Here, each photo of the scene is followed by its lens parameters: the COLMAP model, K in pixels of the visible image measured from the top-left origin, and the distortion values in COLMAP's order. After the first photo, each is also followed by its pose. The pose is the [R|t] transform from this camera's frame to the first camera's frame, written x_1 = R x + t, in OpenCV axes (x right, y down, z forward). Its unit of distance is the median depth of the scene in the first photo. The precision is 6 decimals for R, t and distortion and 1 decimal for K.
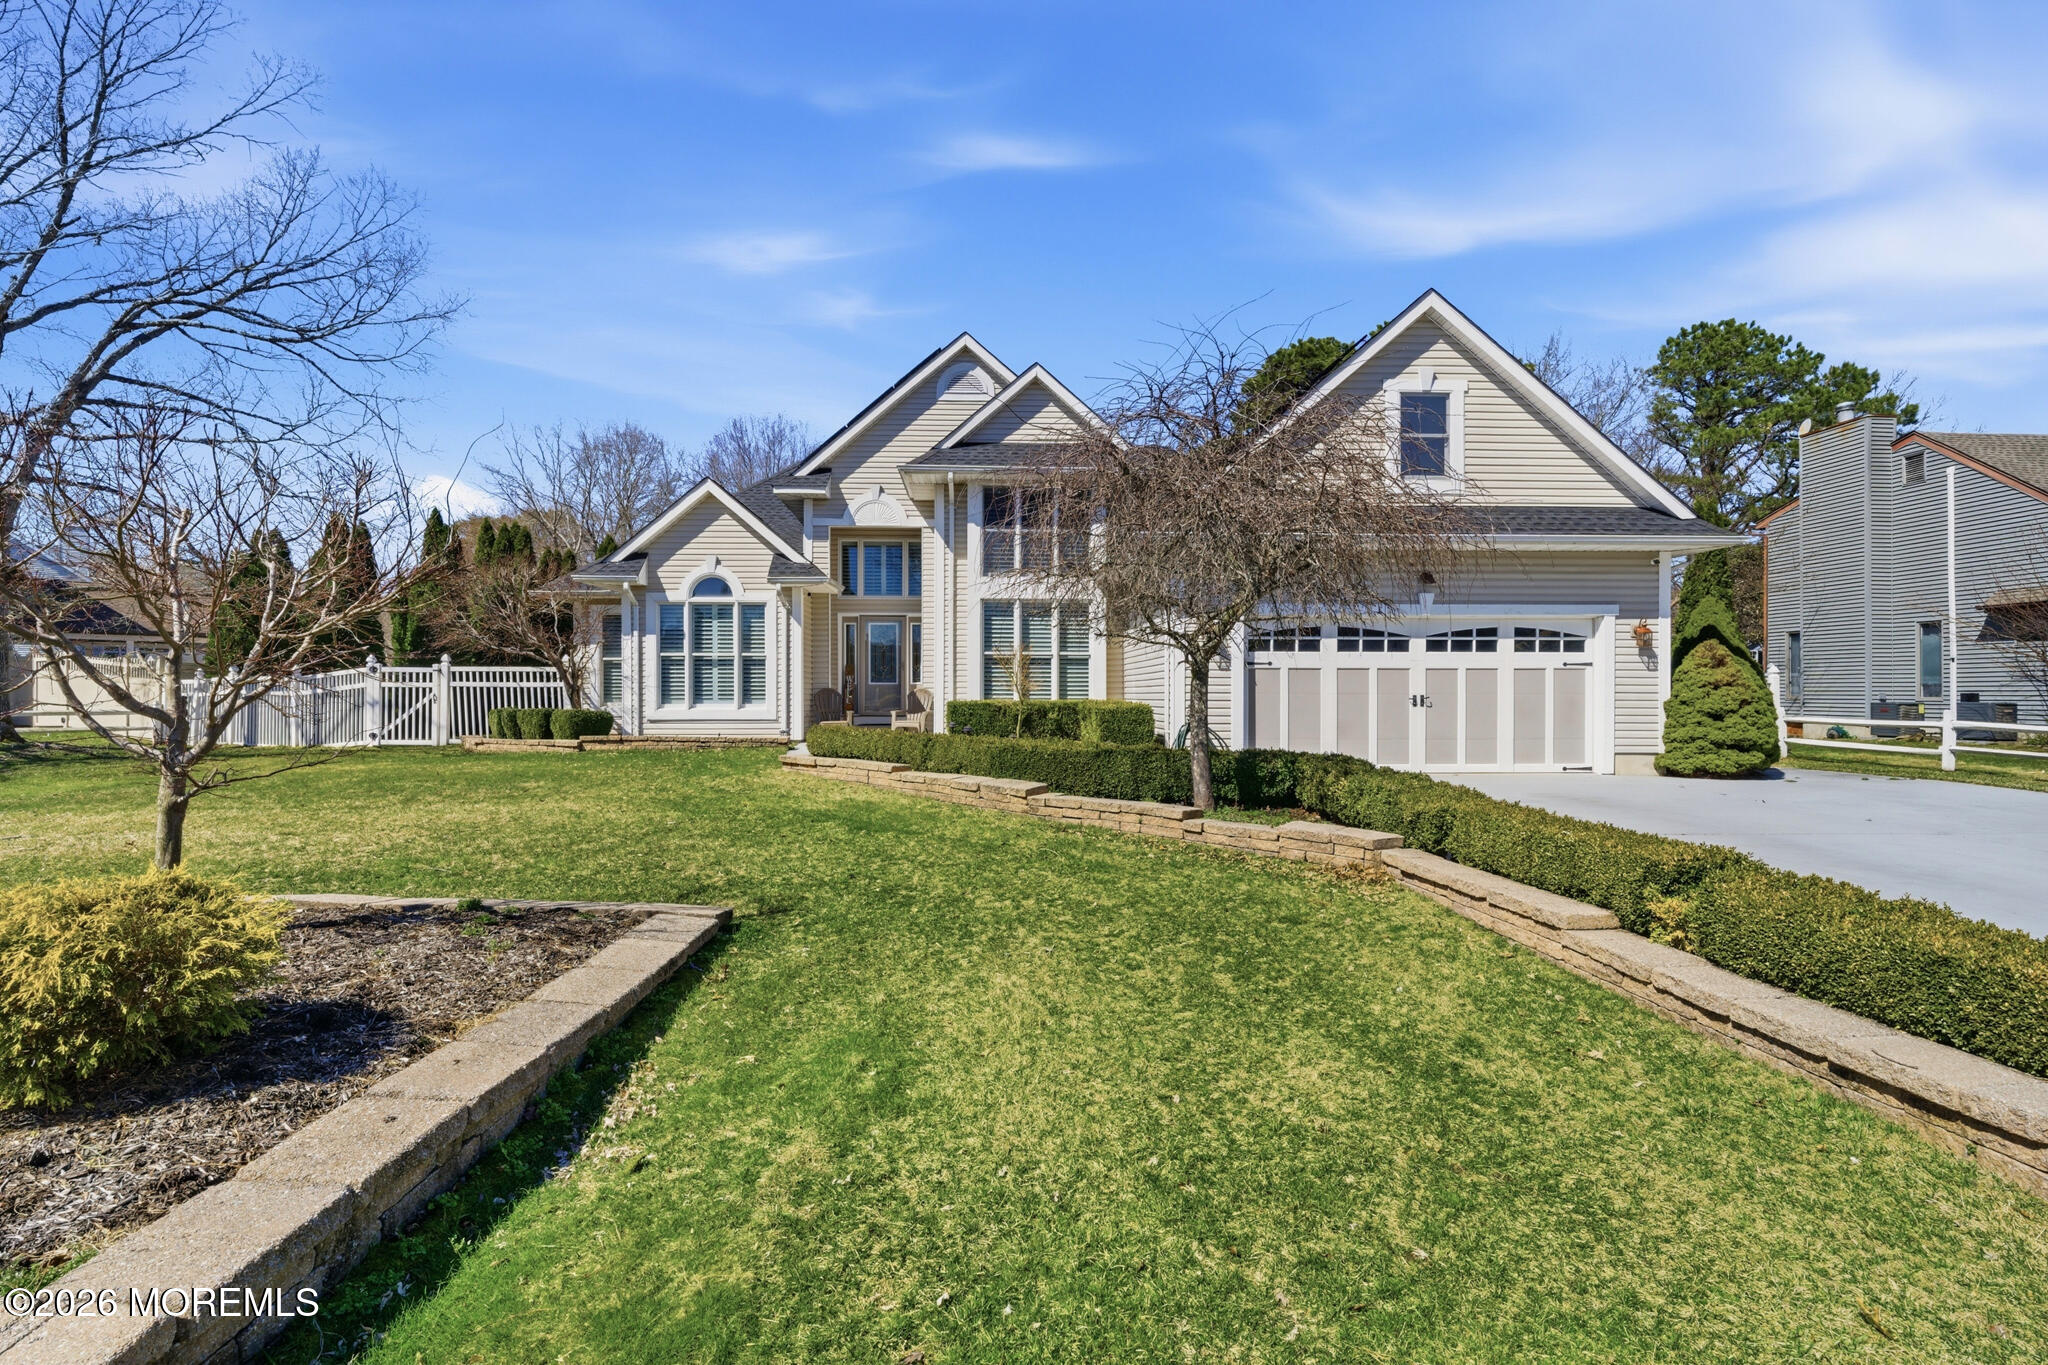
lens RADIAL K [[955.4, 0, 1018.3], [0, 955.4, 689.8], [0, 0, 1]] dist [0.005215, -0.002997]
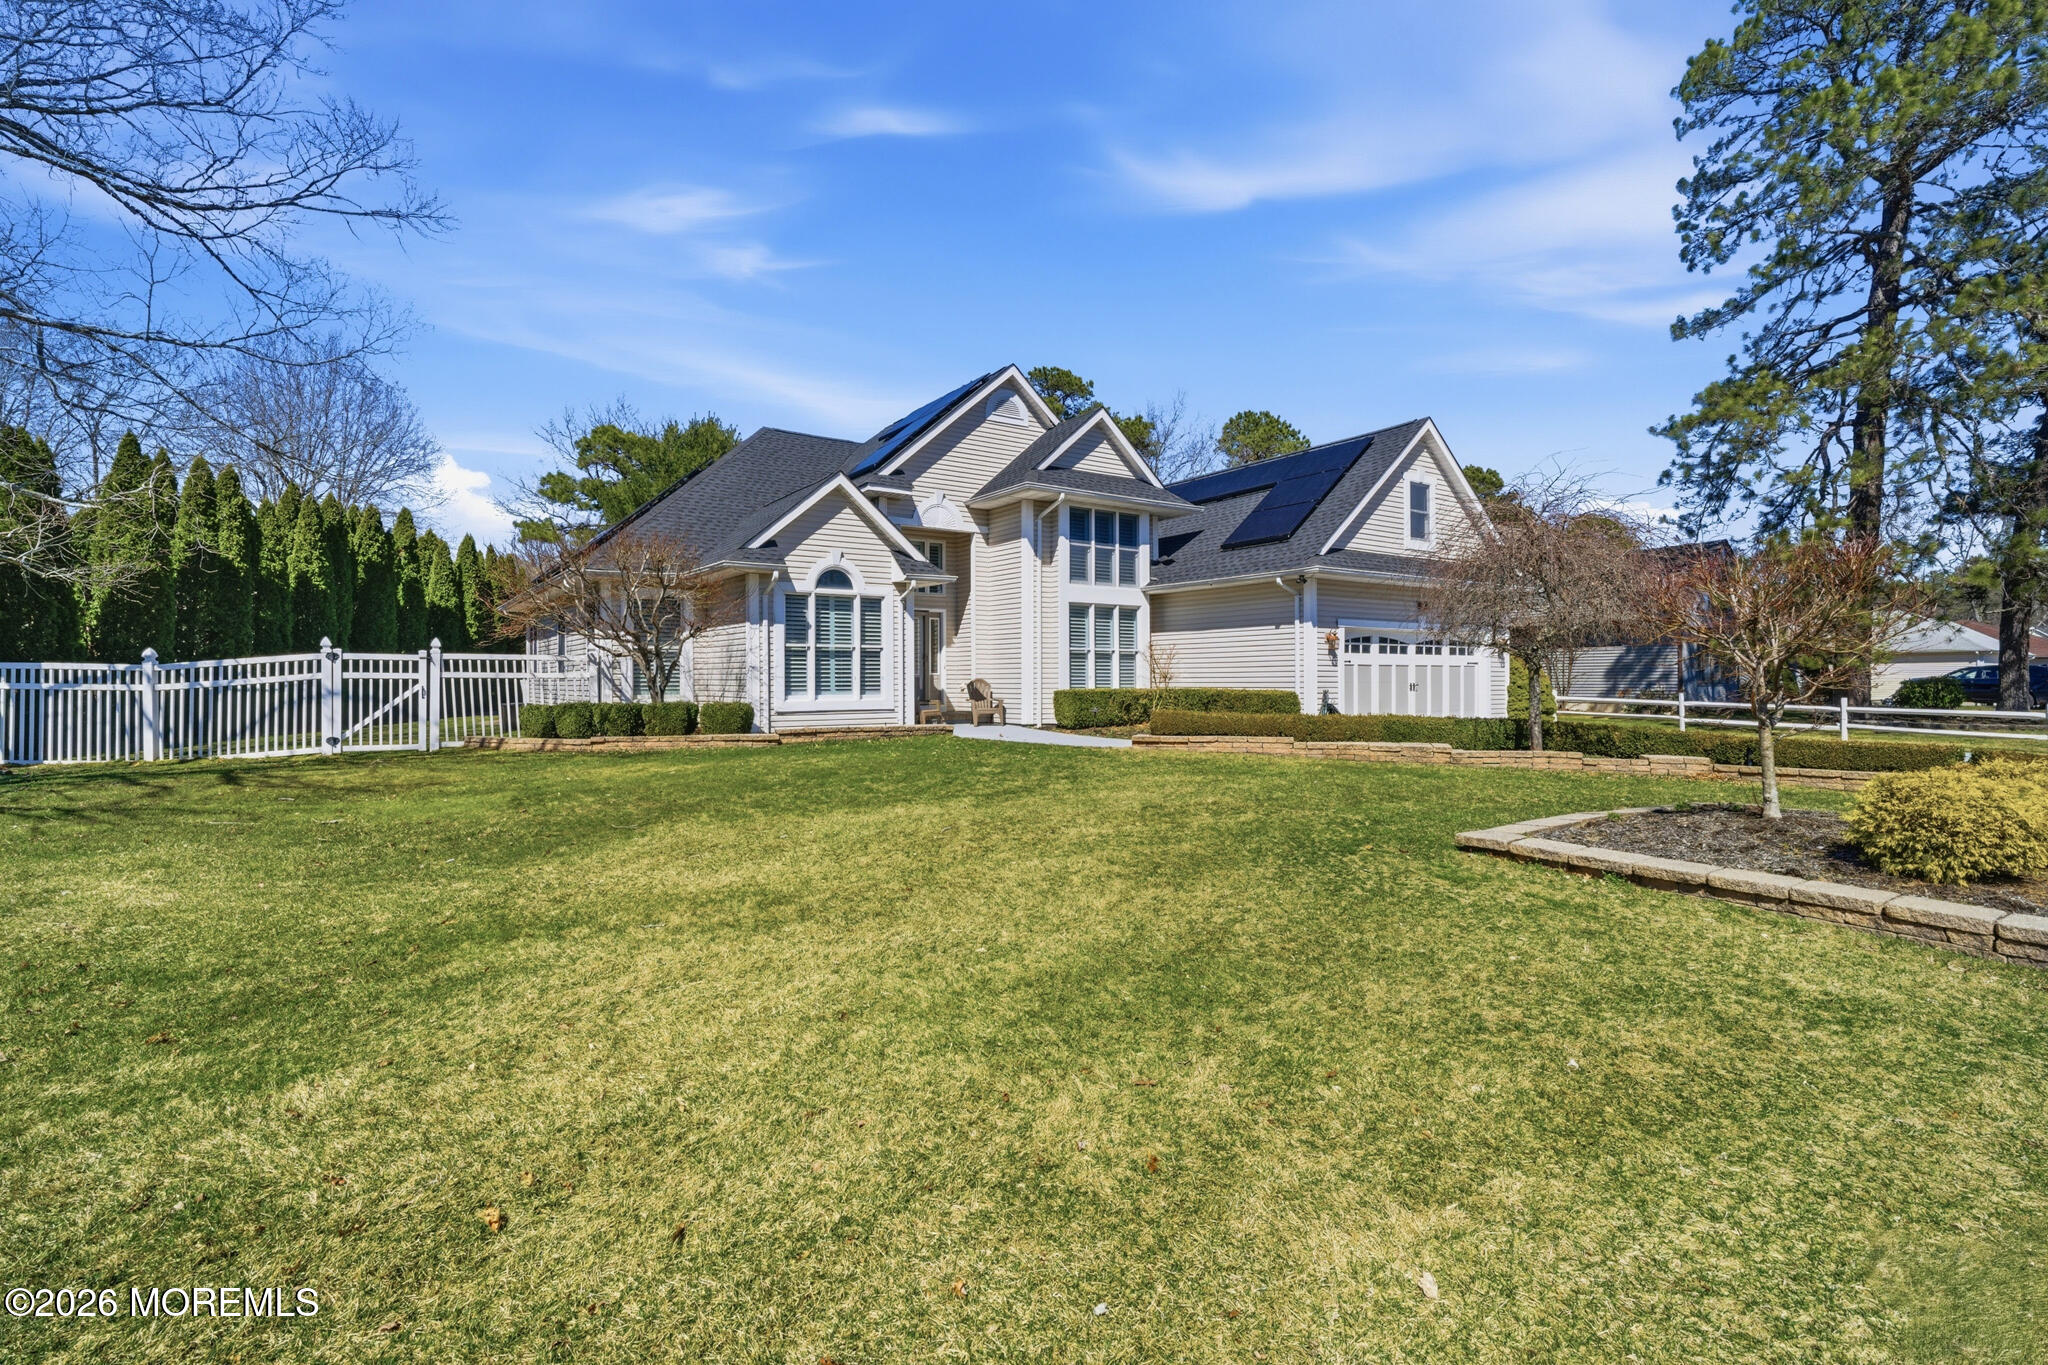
lens RADIAL K [[955.4, 0, 1018.3], [0, 955.4, 672.9], [0, 0, 1]] dist [0.005215, -0.002997]
pose [[0.845243, 0.000971, 0.534381, -0.700134], [0.001359, 0.999991, -0.003967, -0.004076], [-0.534380, 0.004079, 0.845234, 0.045259]]
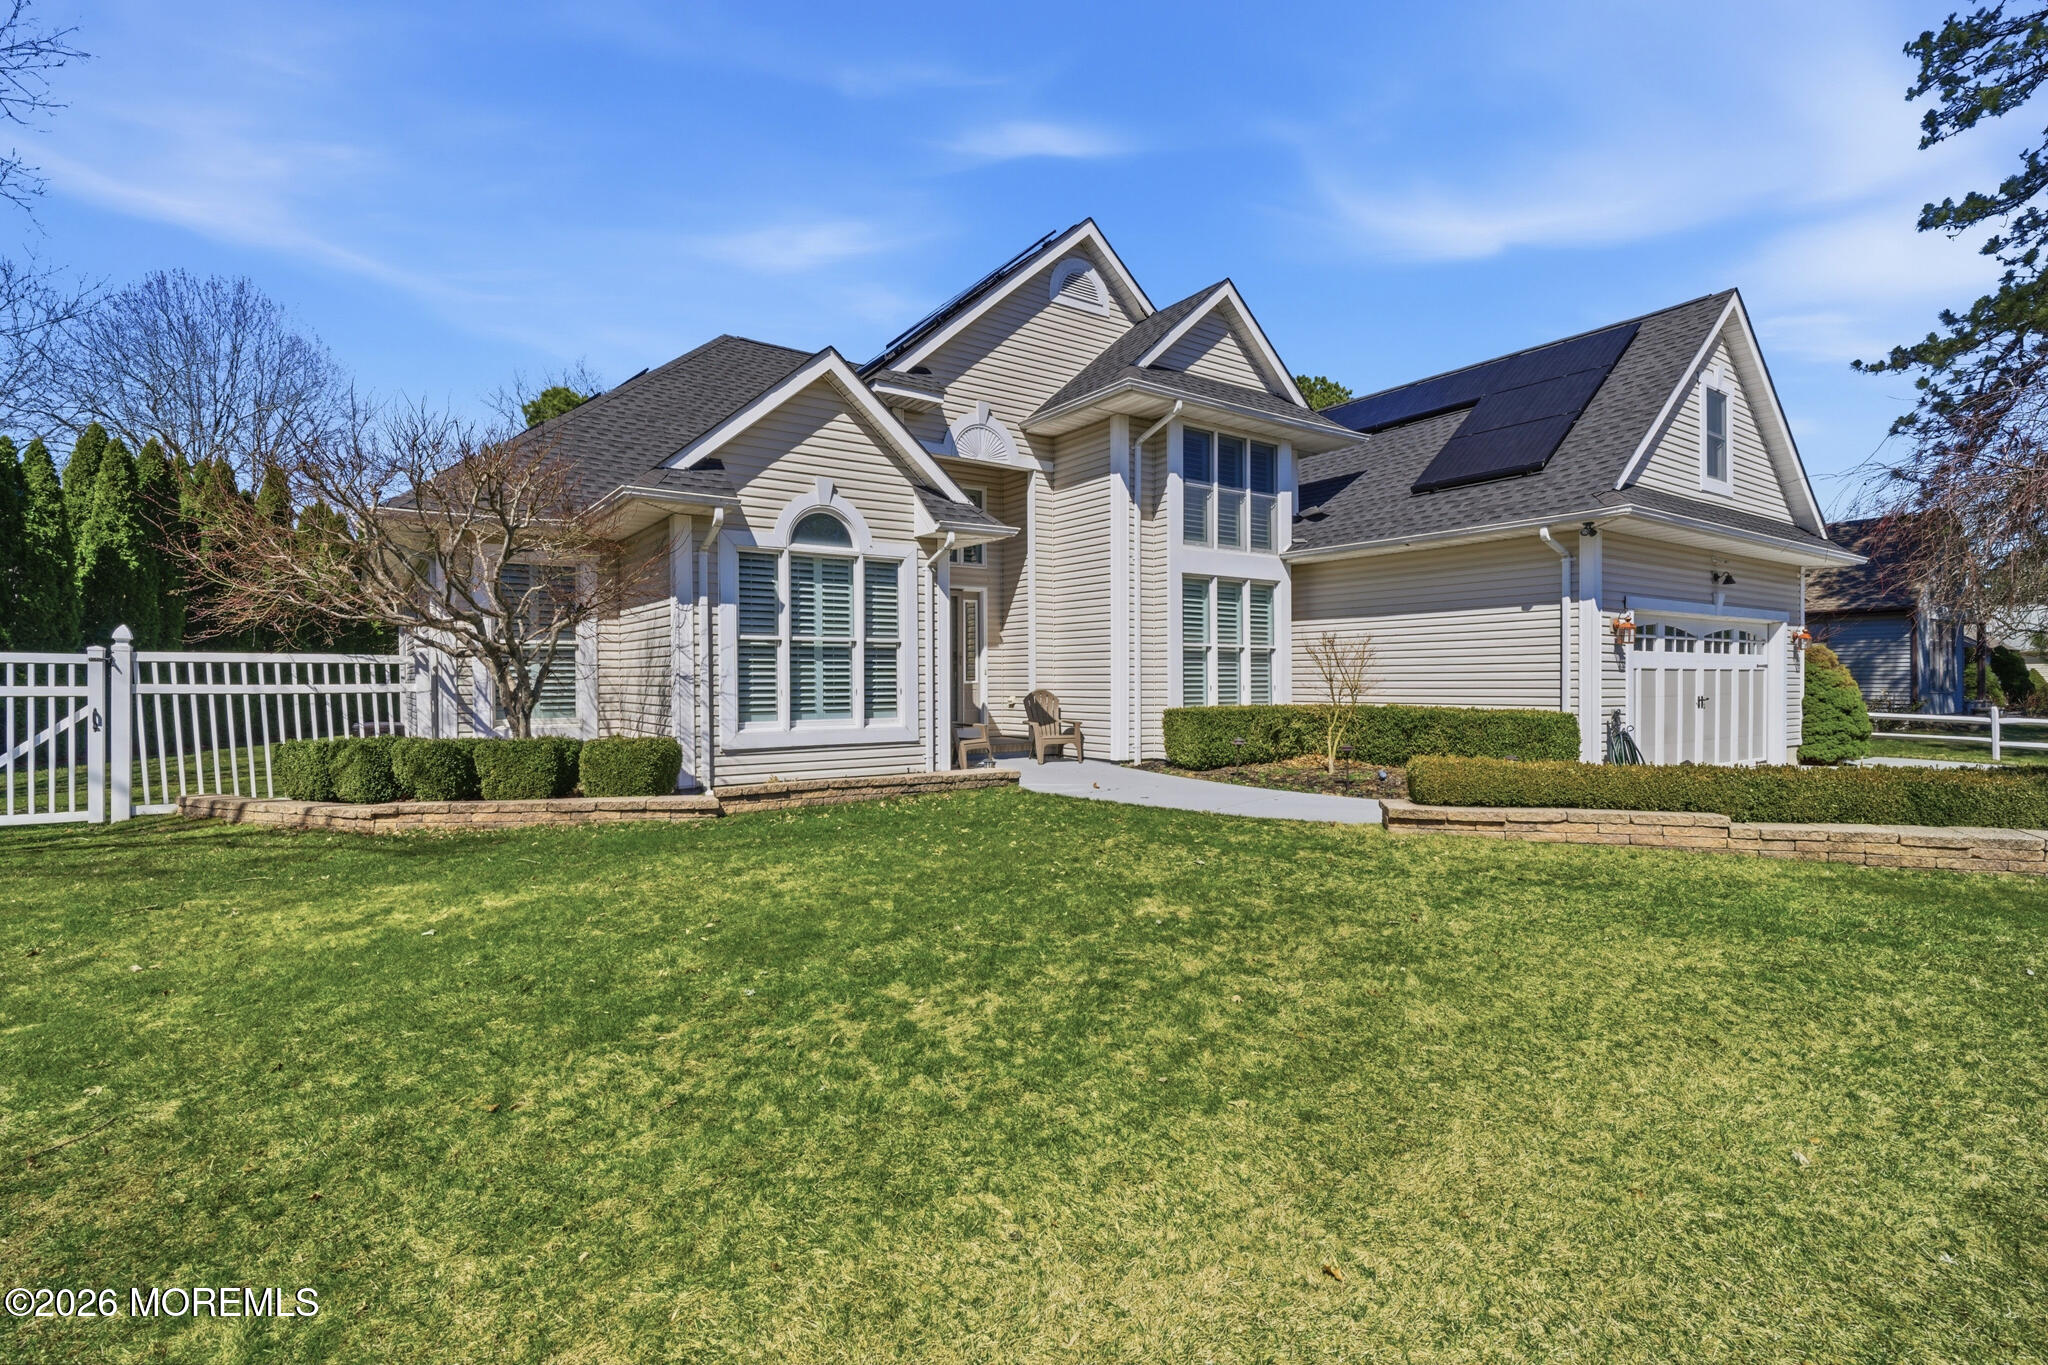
lens RADIAL K [[955.4, 0, 1019.0], [0, 955.4, 683.5], [0, 0, 1]] dist [0.005215, -0.002997]
pose [[0.841907, -0.005555, 0.539594, -0.549021], [0.002278, 0.999975, 0.006741, -0.012268], [-0.539617, -0.004447, 0.841899, 0.418837]]
